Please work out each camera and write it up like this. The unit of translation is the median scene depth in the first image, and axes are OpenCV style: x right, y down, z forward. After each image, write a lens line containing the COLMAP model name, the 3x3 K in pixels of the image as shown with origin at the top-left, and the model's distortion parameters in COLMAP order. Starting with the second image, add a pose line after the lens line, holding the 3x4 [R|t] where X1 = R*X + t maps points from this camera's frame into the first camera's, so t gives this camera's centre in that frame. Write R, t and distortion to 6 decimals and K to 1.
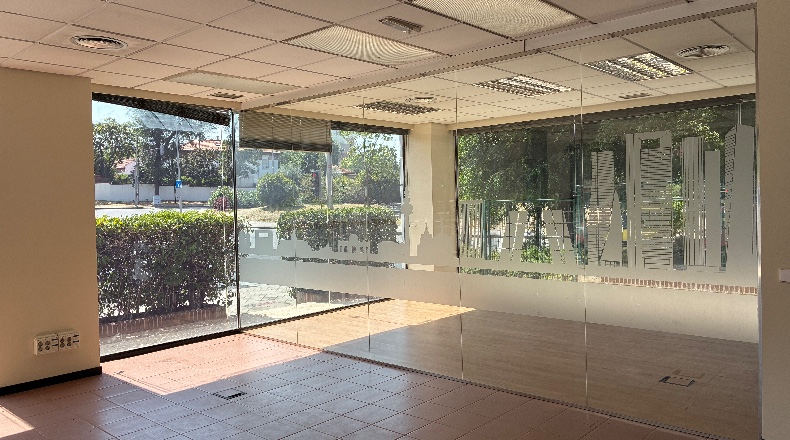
lens RADIAL K [[602.2, 0, 400.7], [0, 602.2, 218.9], [0, 0, 1]] dist [0.057411, -0.071077]
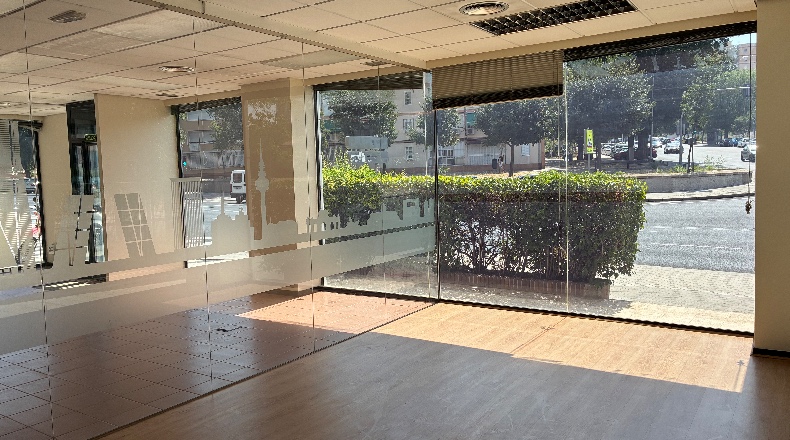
lens RADIAL K [[602.2, 0, 389.3], [0, 602.2, 223.7], [0, 0, 1]] dist [0.057411, -0.071077]
pose [[0.134900, 0.100447, -0.985755, 0.500338], [-0.004760, 0.994903, 0.100728, -0.026812], [0.990848, -0.008896, 0.134691, 0.605976]]
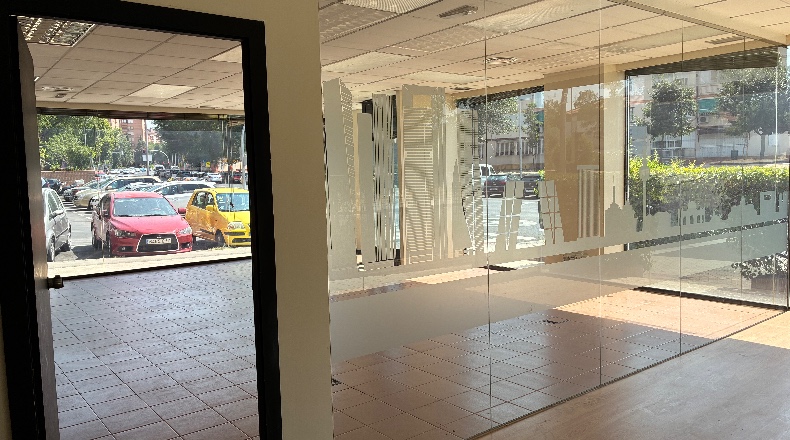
lens RADIAL K [[602.2, 0, 393.2], [0, 602.2, 220.0], [0, 0, 1]] dist [0.057411, -0.071077]
pose [[-0.191328, 0.103584, -0.976045, 0.493868], [0.000728, 0.994430, 0.105393, -0.021891], [0.981526, 0.019454, -0.190338, 0.476813]]
